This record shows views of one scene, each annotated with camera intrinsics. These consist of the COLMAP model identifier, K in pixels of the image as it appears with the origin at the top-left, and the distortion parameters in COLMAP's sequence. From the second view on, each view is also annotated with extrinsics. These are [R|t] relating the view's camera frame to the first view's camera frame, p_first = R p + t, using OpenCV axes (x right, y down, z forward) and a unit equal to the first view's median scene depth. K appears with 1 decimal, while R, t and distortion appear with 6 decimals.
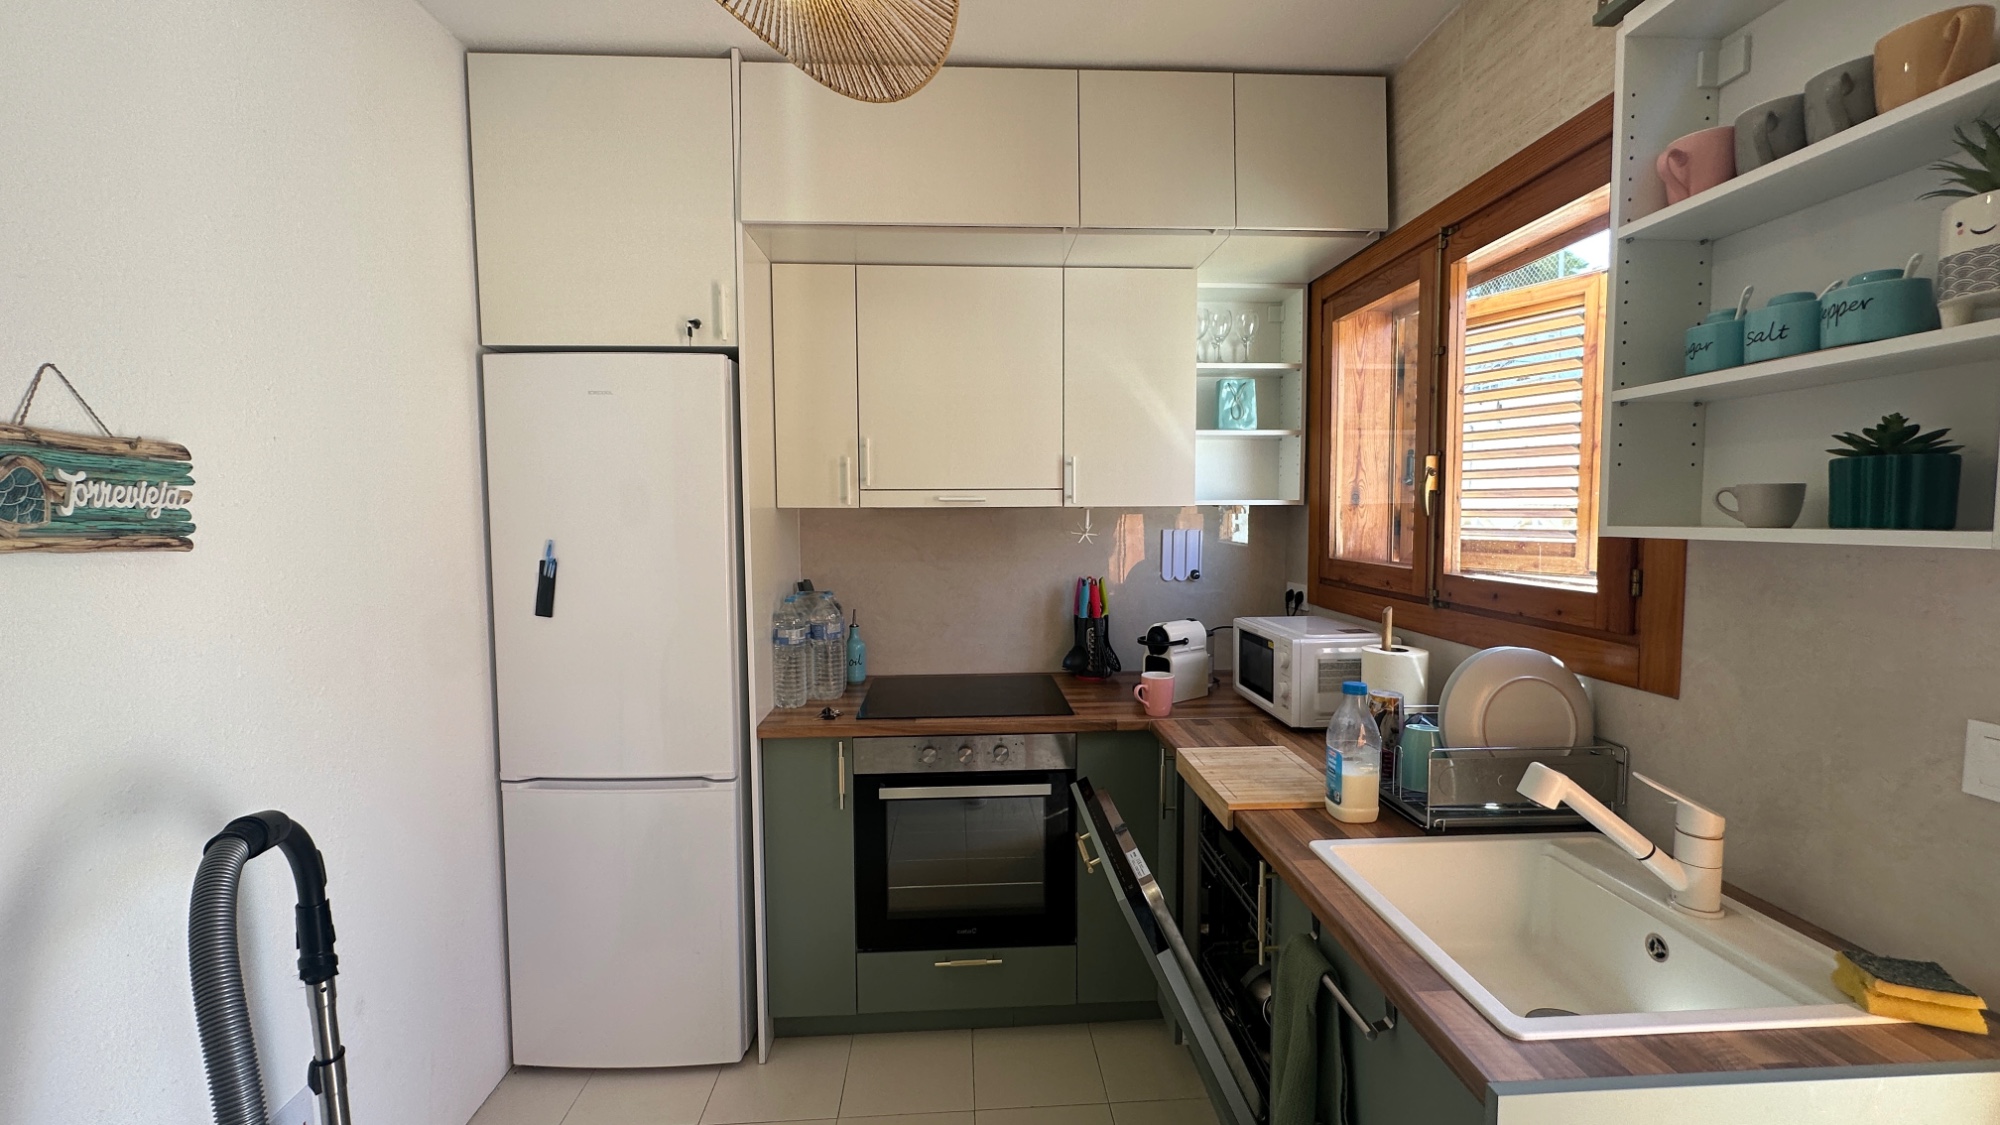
lens RADIAL K [[796.2, 0, 1002.6], [0, 796.2, 560.5], [0, 0, 1]] dist [-0.000140, -0.000197]
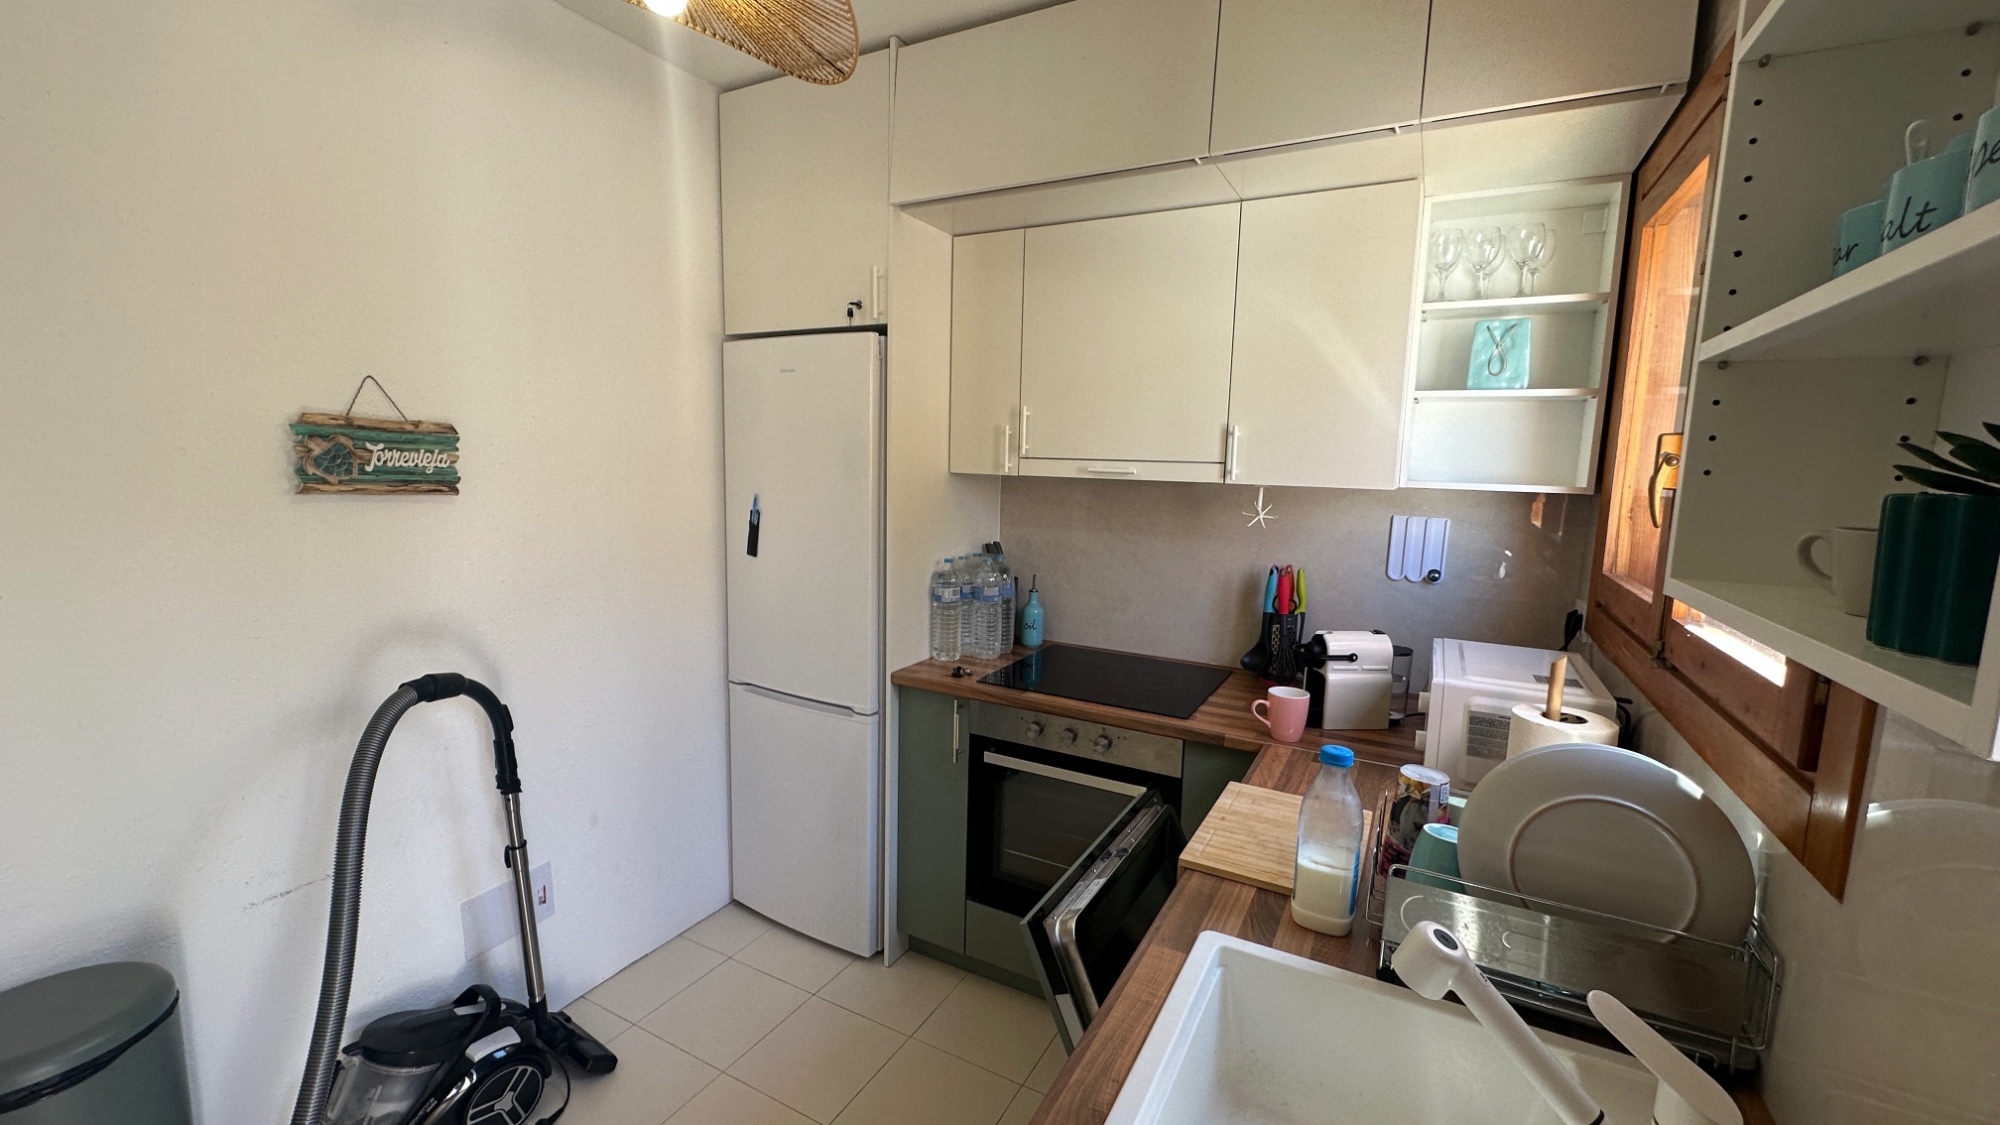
lens RADIAL K [[796.2, 0, 1002.6], [0, 796.2, 560.5], [0, 0, 1]] dist [-0.000140, -0.000197]
pose [[0.849570, 0.094853, -0.518877, 0.395307], [-0.063539, 0.994939, 0.077845, -0.043111], [0.523635, -0.033166, 0.851297, 0.151903]]
